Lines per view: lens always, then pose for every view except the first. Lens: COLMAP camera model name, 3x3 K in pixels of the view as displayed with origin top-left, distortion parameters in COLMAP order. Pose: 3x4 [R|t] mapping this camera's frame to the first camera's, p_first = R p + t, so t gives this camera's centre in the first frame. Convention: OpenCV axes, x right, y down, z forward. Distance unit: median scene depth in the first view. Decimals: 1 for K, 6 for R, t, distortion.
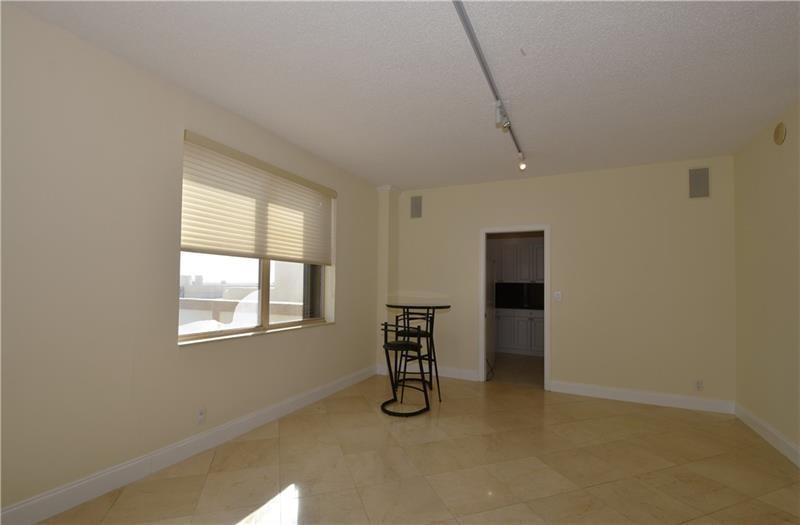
lens RADIAL K [[366.8, 0, 392.7], [0, 366.8, 281.4], [0, 0, 1]] dist [-0.005876, -0.002395]
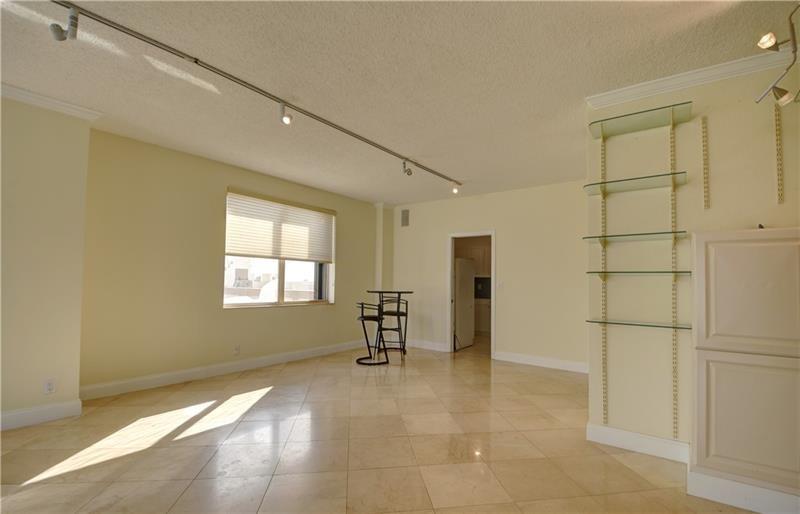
lens RADIAL K [[367.0, 0, 394.1], [0, 367.0, 283.4], [0, 0, 1]] dist [0.004365, -0.000561]
pose [[0.979052, 0.002468, -0.203596, 0.370036], [-0.000966, 0.999972, 0.007479, 0.024412], [0.203608, -0.007126, 0.979026, -0.359349]]
